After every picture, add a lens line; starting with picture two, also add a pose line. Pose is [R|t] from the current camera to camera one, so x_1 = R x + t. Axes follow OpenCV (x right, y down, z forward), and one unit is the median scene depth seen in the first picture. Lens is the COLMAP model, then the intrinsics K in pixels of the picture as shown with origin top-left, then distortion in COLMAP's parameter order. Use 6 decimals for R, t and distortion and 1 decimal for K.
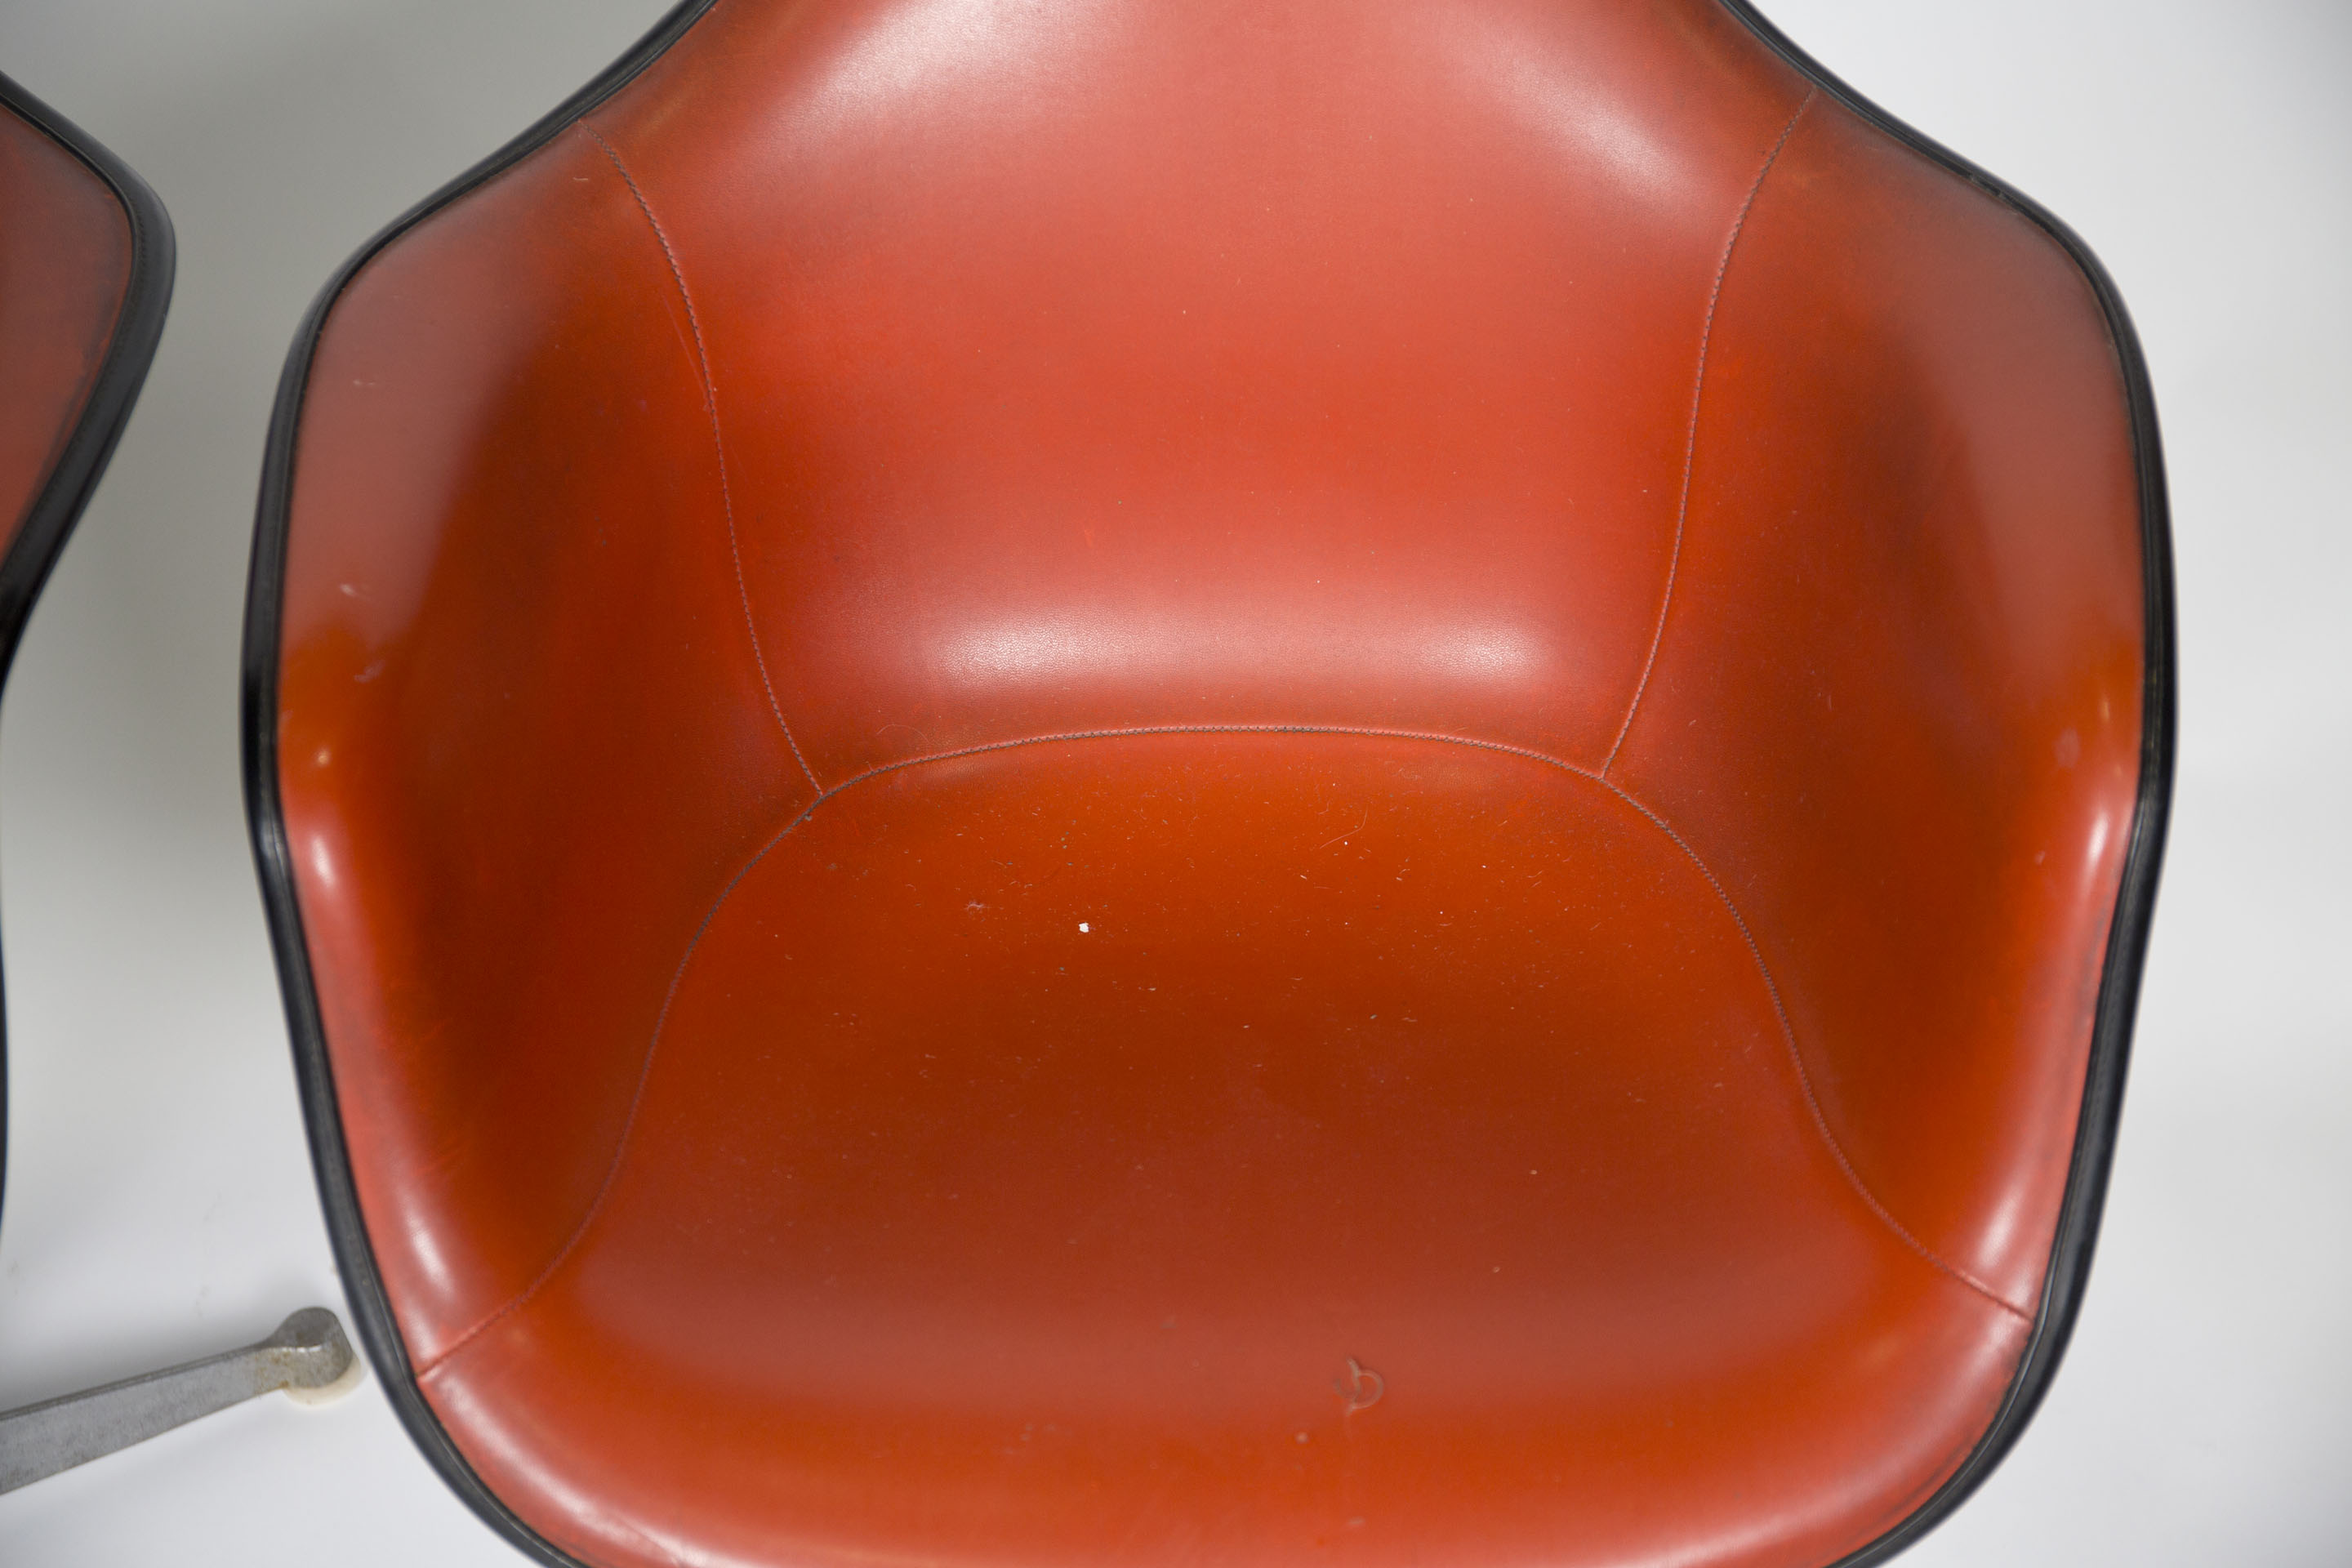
lens RADIAL K [[3629.7, 0, 1176.0], [0, 3629.7, 784.0], [0, 0, 1]] dist [-0.026900, 0.683940]
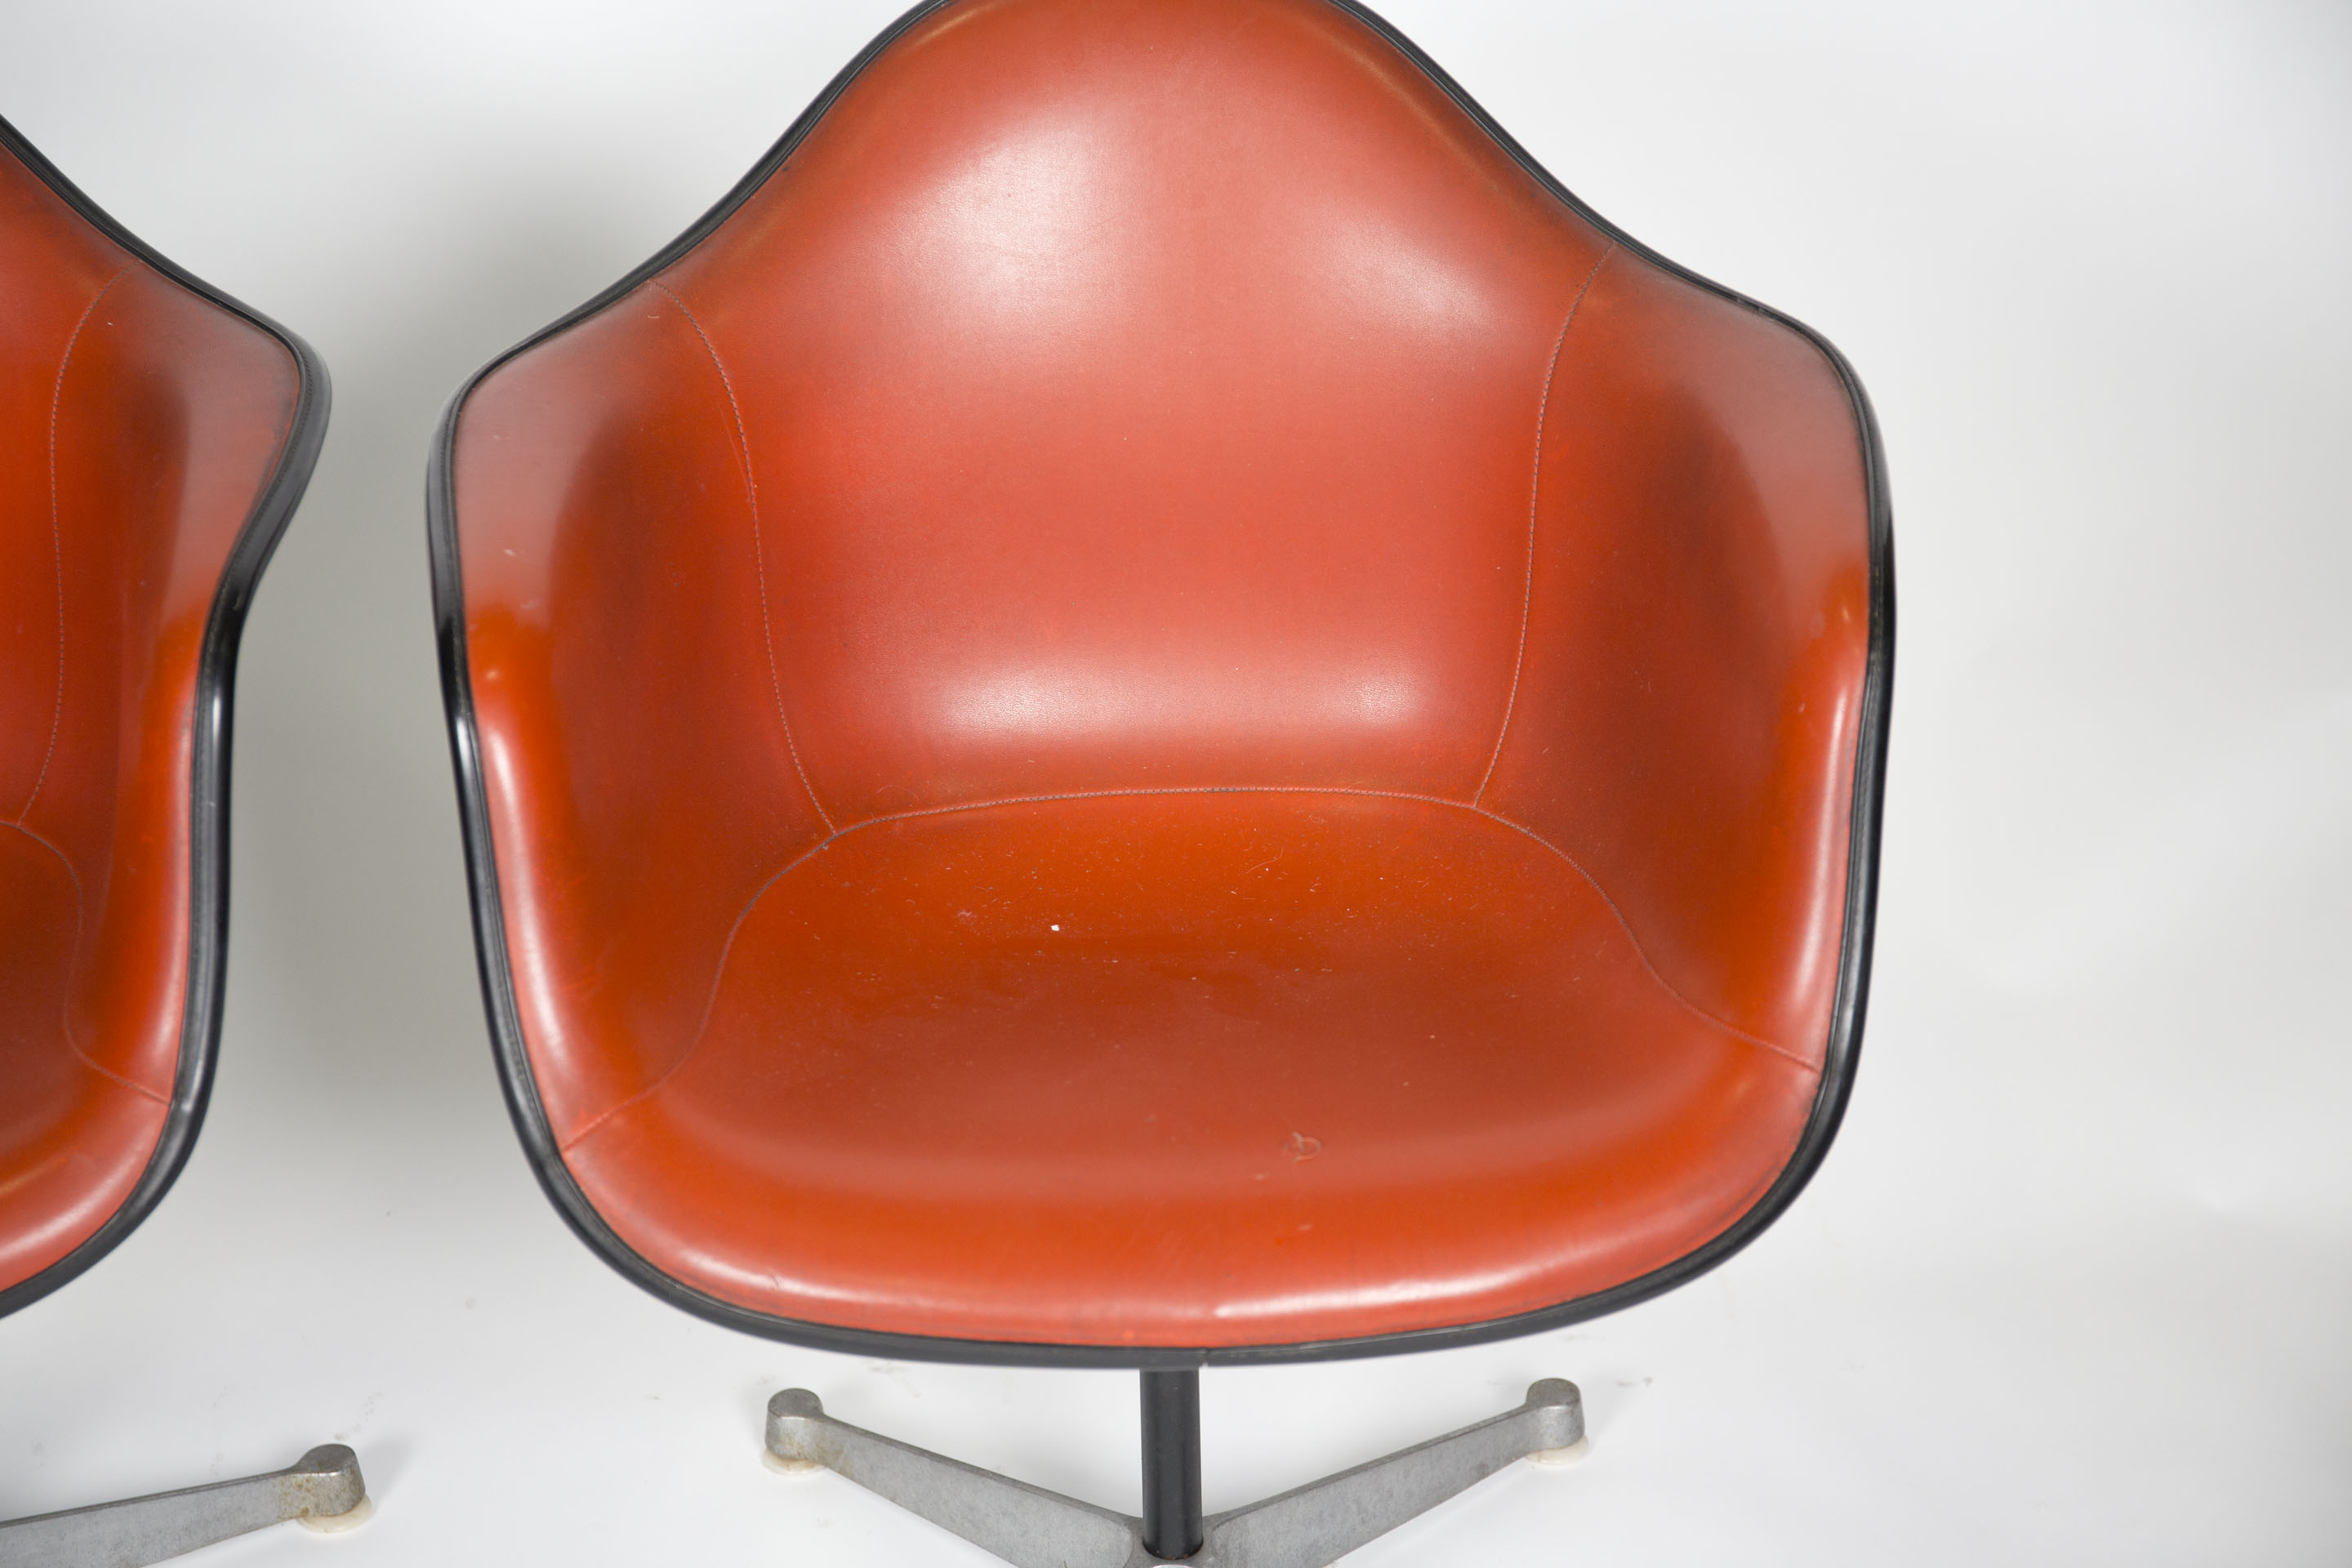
lens RADIAL K [[4368.6, 0, 1176.0], [0, 4368.6, 784.0], [0, 0, 1]] dist [0.087045, 0.478403]
pose [[0.998622, -0.018945, 0.048950, -0.058308], [0.029467, 0.974109, -0.224150, 0.336533], [-0.043436, 0.225284, 0.973325, -0.455463]]
